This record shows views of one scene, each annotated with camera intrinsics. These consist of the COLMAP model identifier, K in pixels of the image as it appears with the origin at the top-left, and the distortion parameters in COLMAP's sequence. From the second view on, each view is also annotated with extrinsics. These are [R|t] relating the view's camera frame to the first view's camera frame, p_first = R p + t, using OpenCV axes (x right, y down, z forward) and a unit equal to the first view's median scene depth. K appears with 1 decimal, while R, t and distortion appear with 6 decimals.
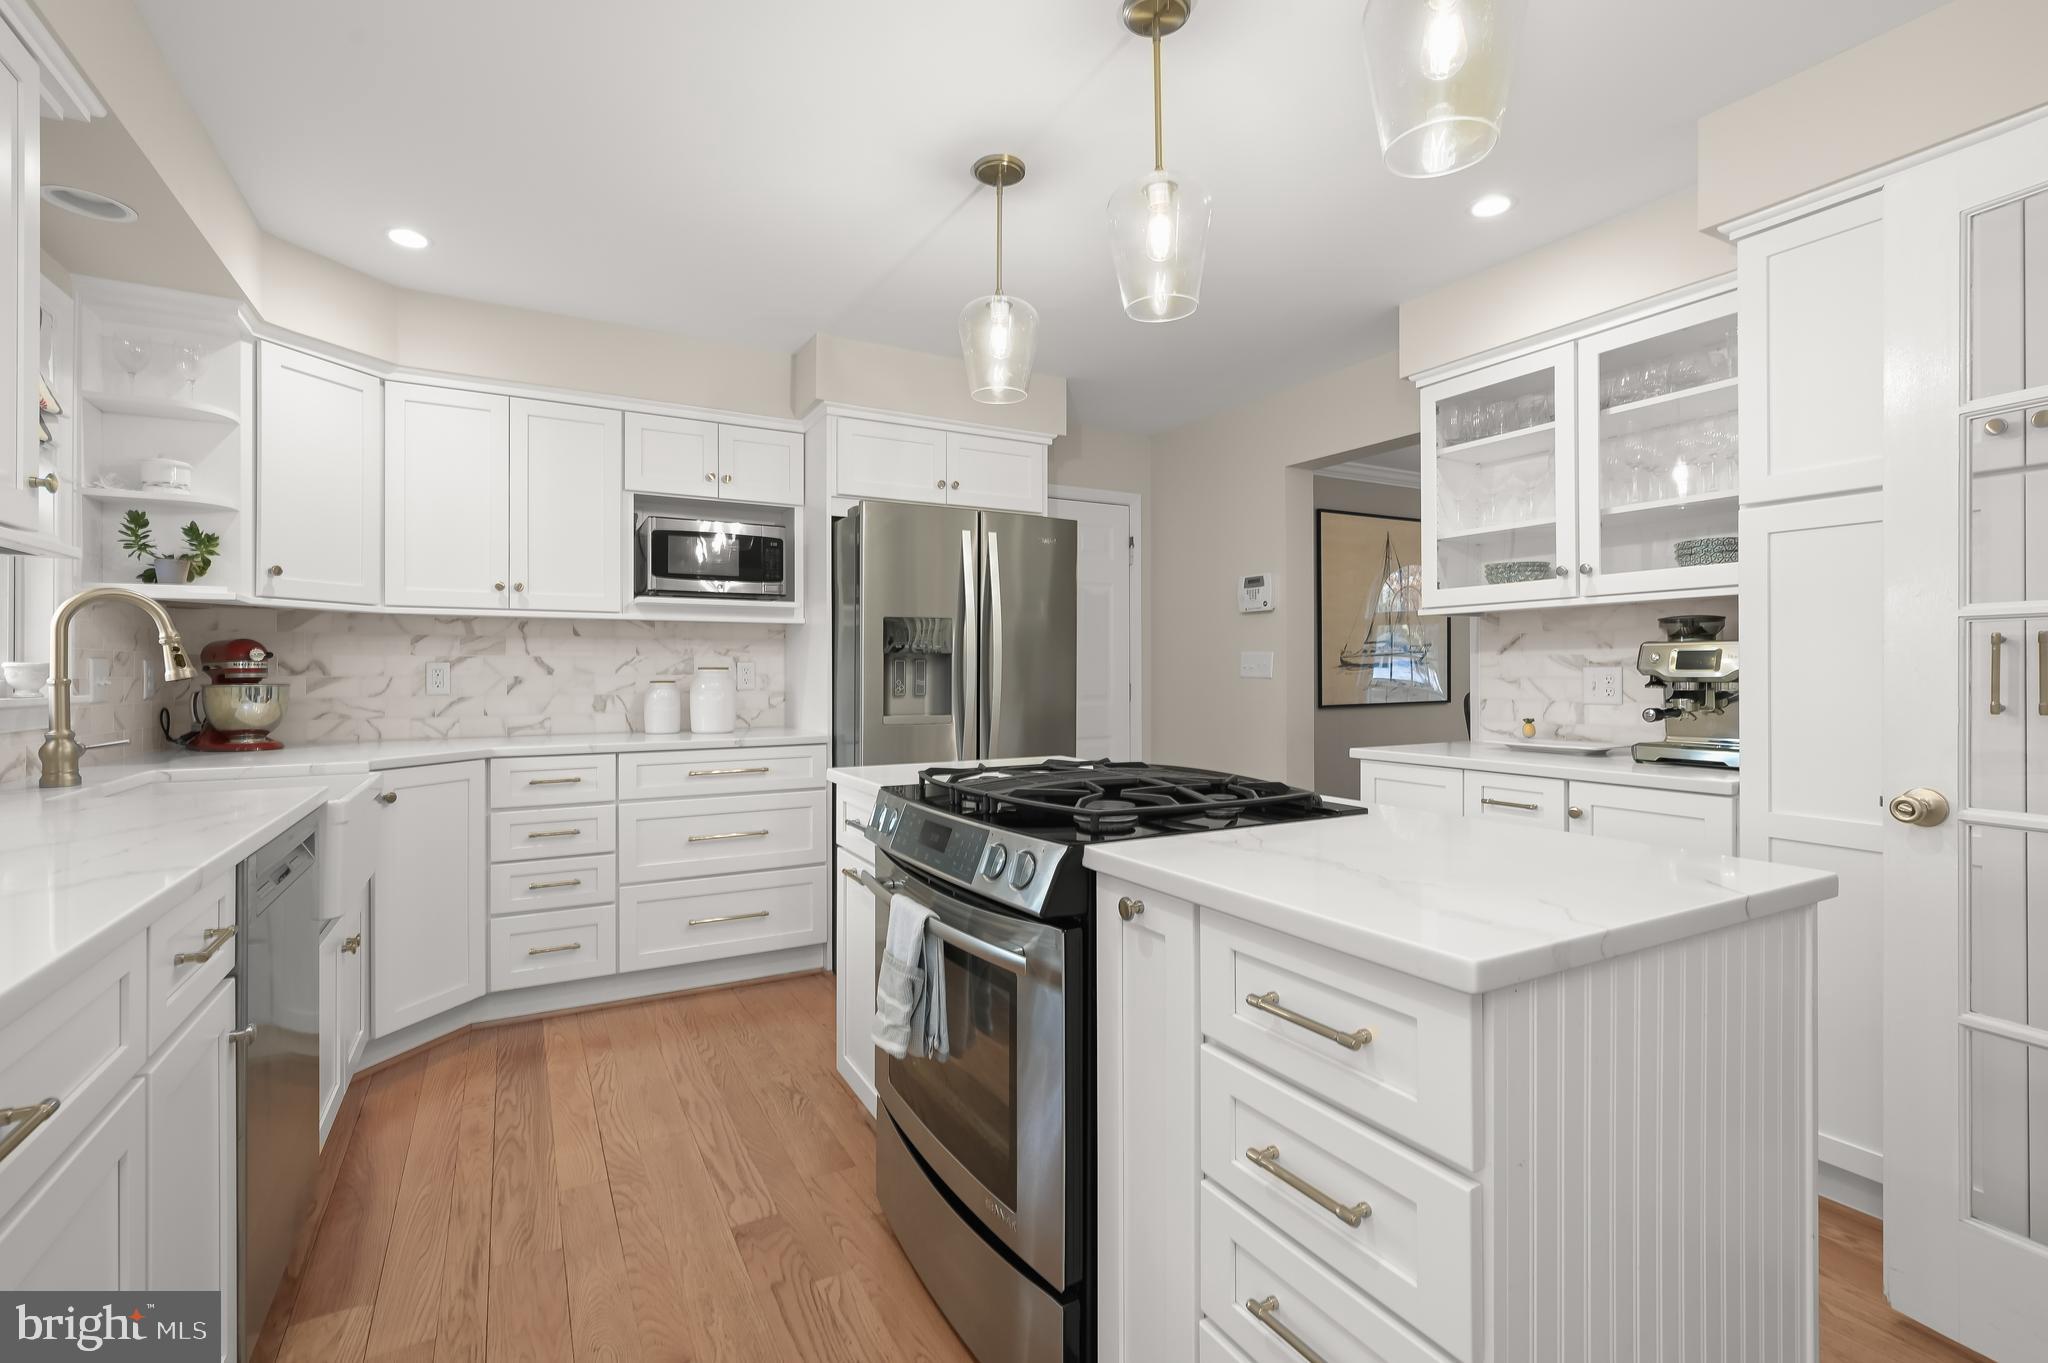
lens RADIAL K [[917.2, 0, 1016.2], [0, 917.2, 672.7], [0, 0, 1]] dist [0.000388, -0.000114]
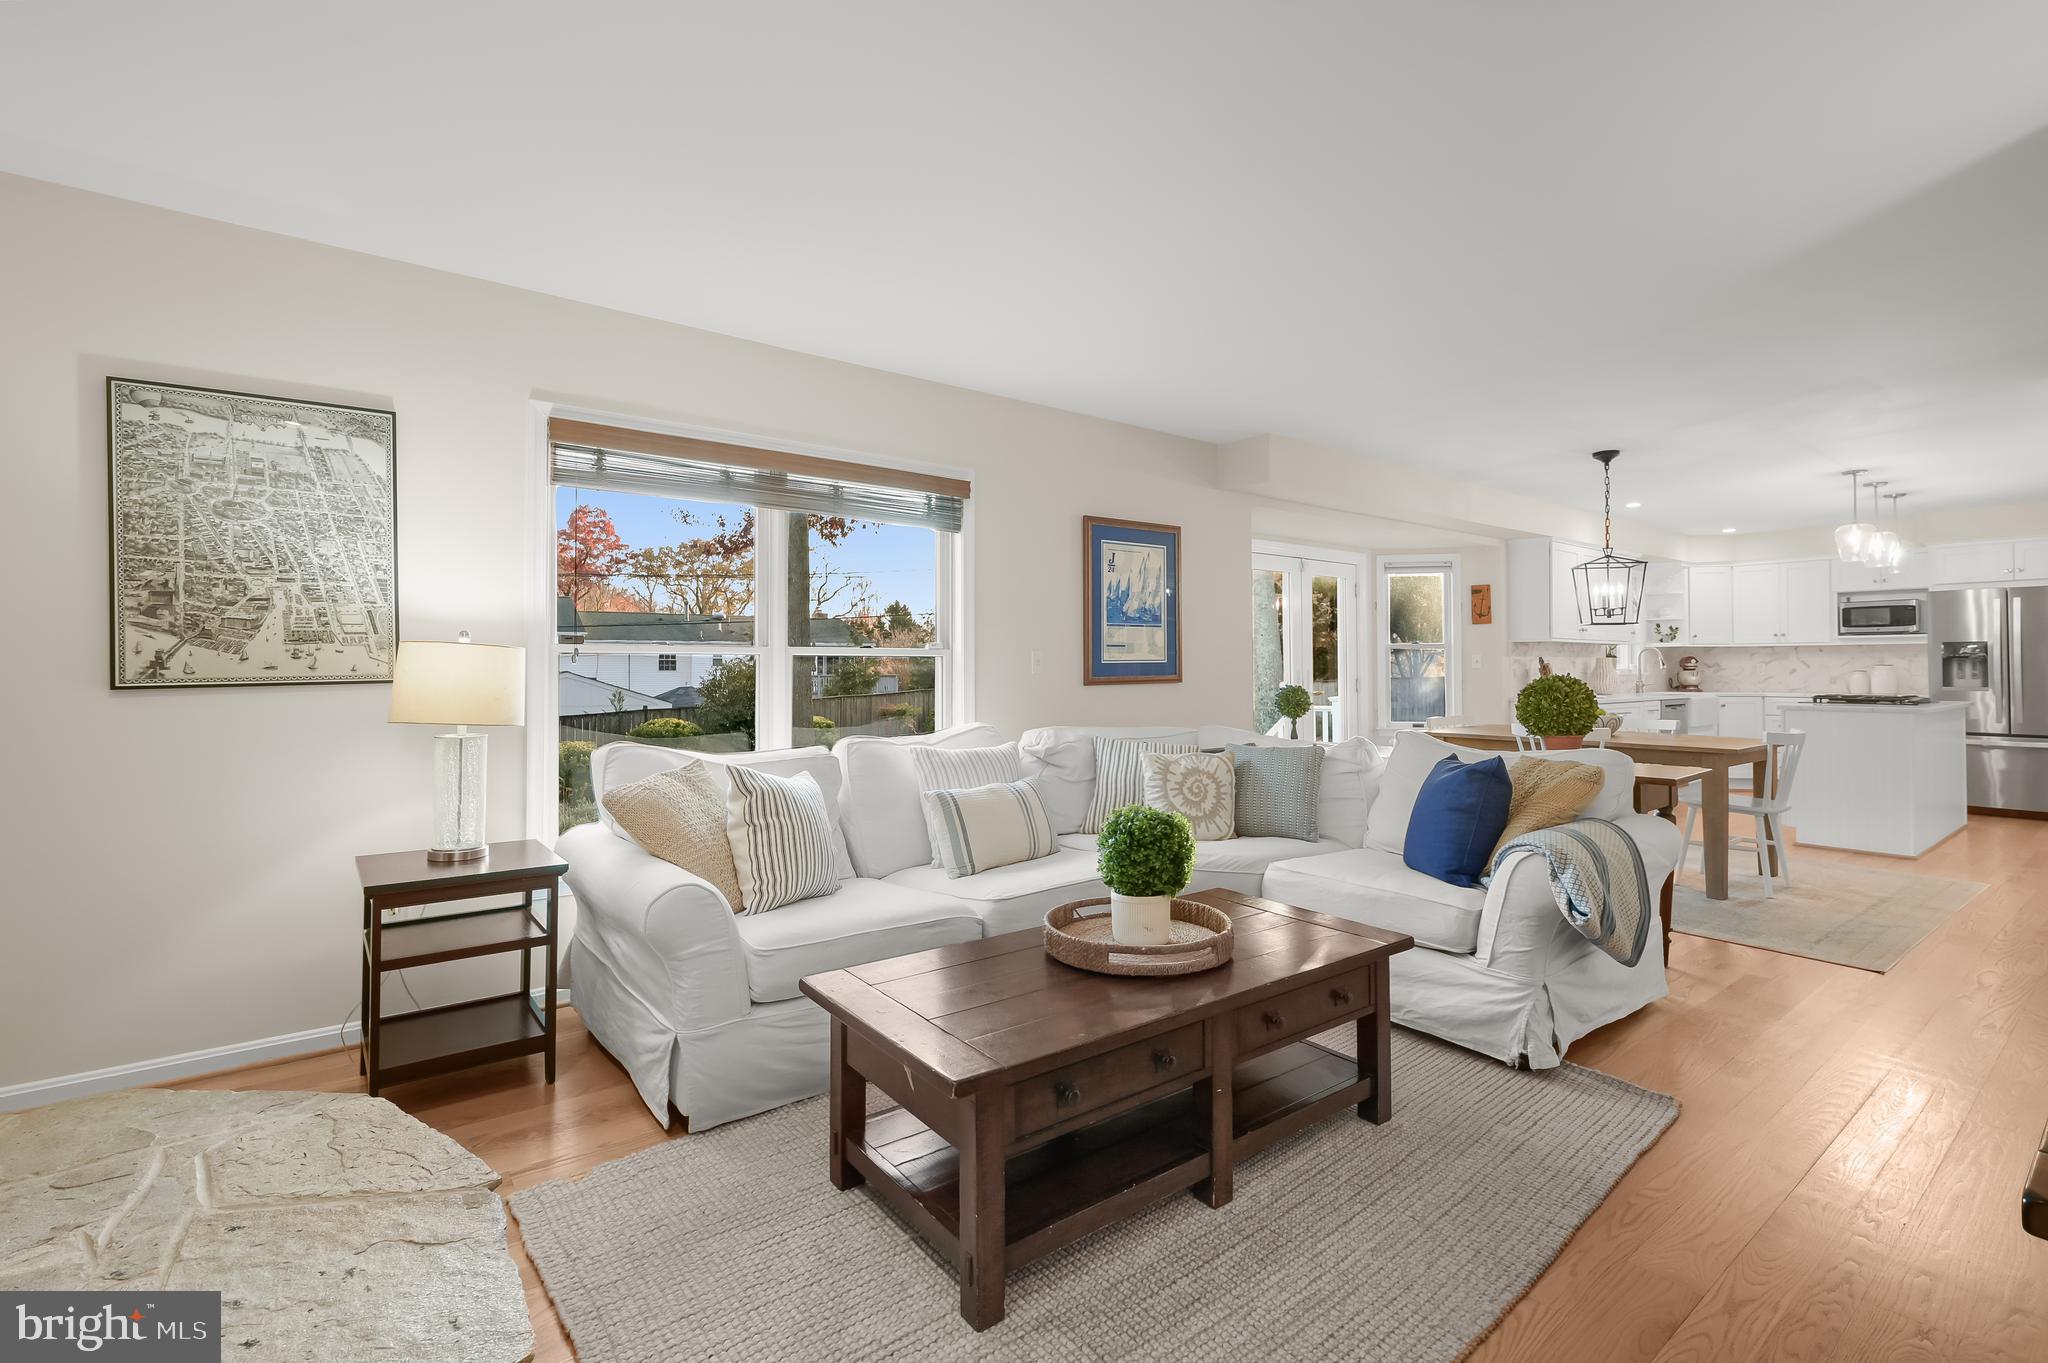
lens RADIAL K [[899.5, 0, 1063.6], [0, 899.5, 648.9], [0, 0, 1]] dist [0.001141, 0.000038]
pose [[0.152681, -0.020094, -0.988071, 1.628317], [-0.000867, 0.999790, -0.020466, 0.002338], [0.988275, 0.003982, 0.152631, -1.385813]]
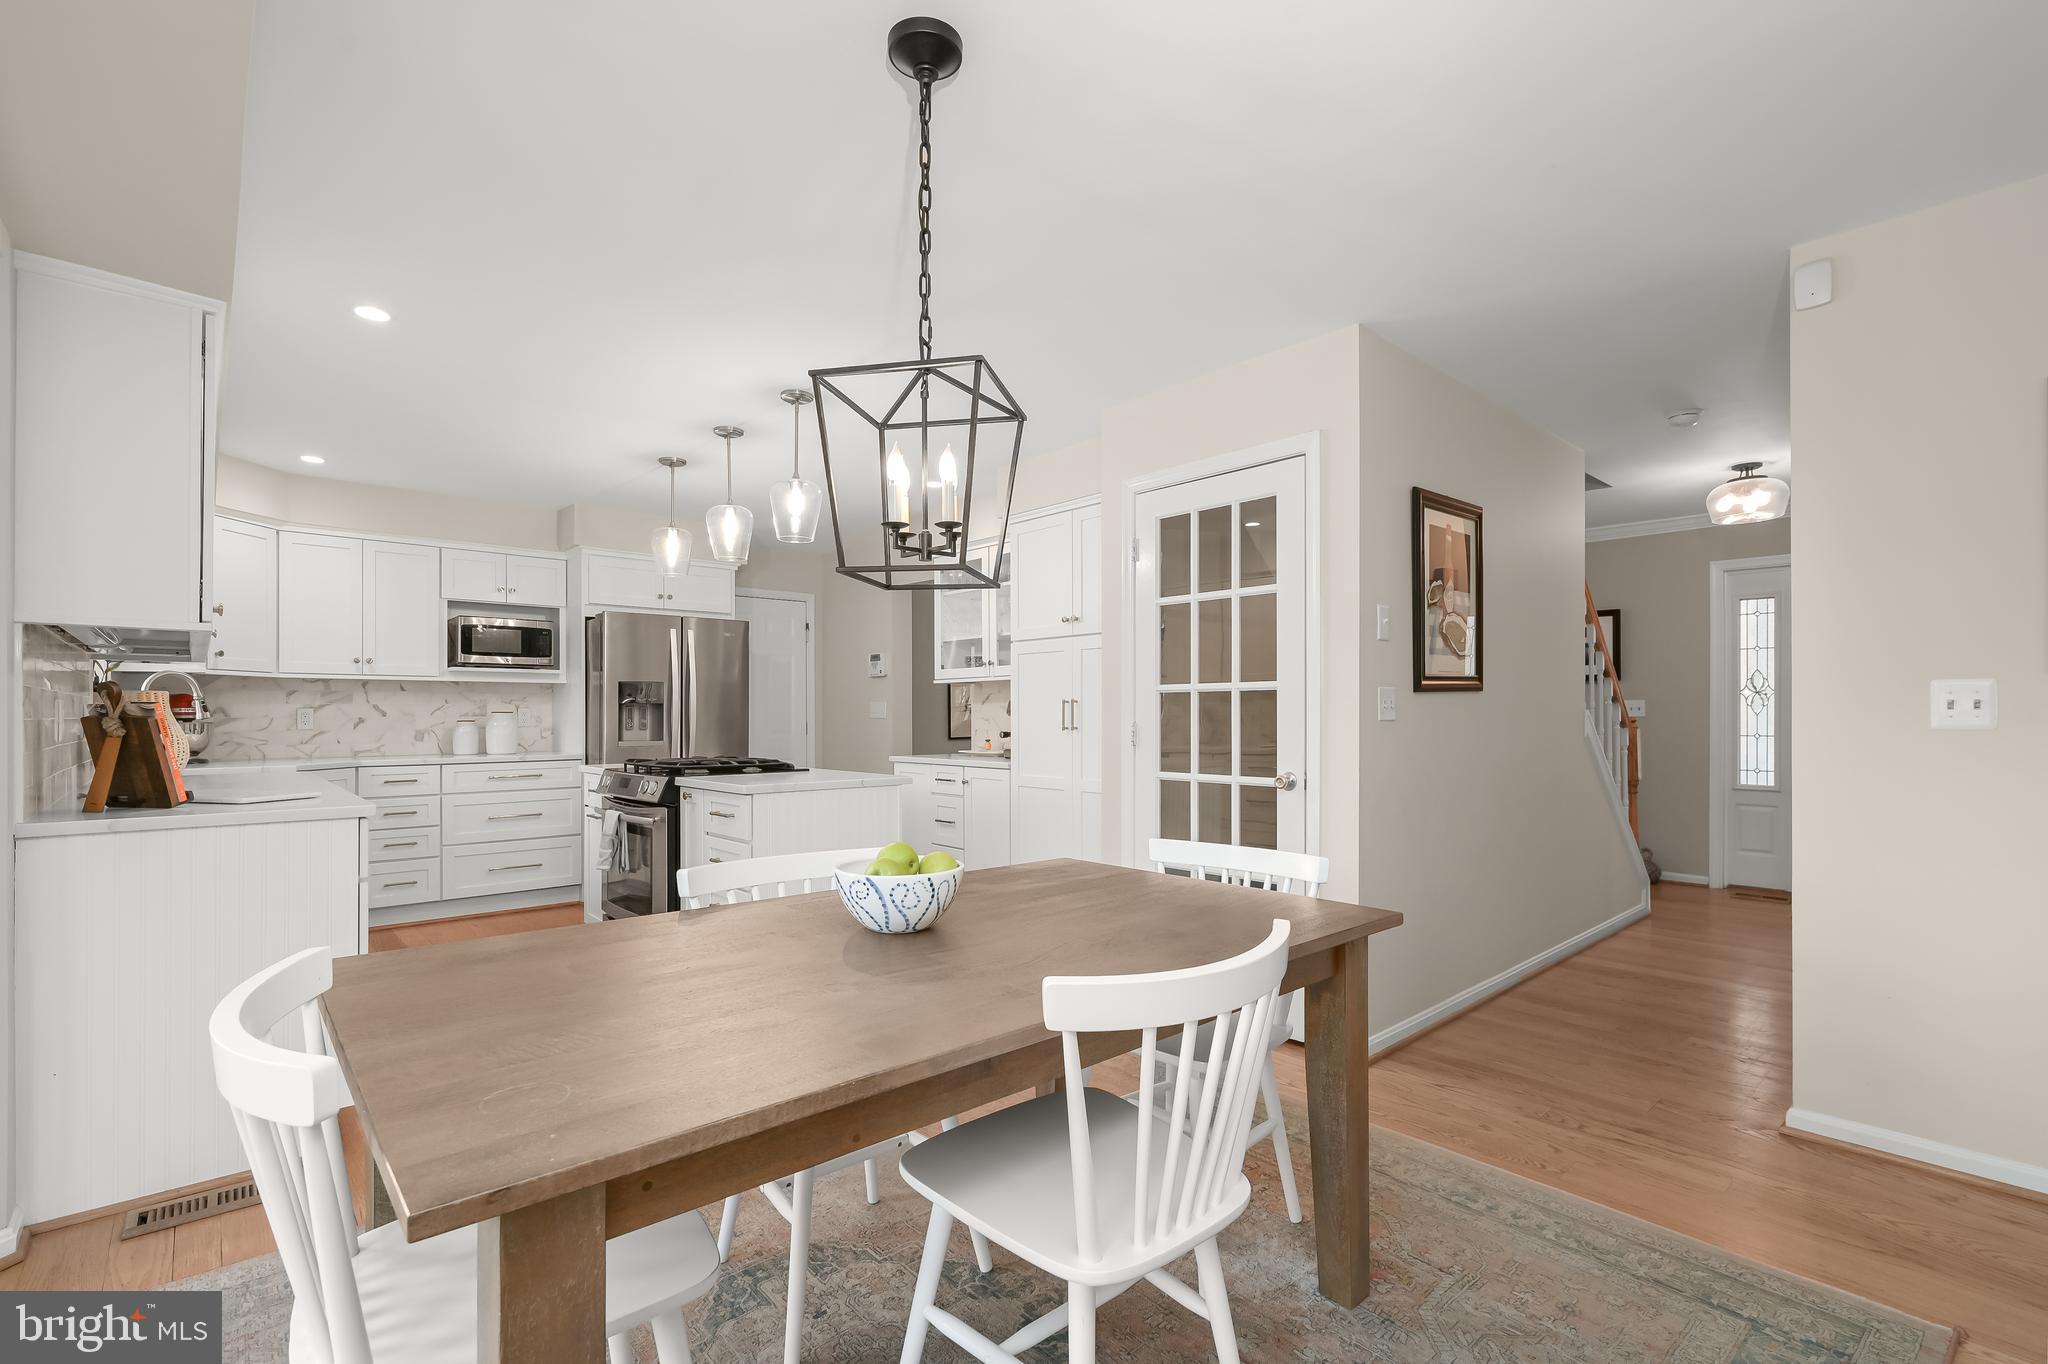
lens RADIAL K [[904.6, 0, 1015.2], [0, 904.6, 714.4], [0, 0, 1]] dist [0.000173, -0.000288]
pose [[0.973449, -0.000412, 0.228902, 0.172655], [0.000748, 0.999999, -0.001382, 0.001676], [-0.228902, 0.001517, 0.973448, -0.726172]]
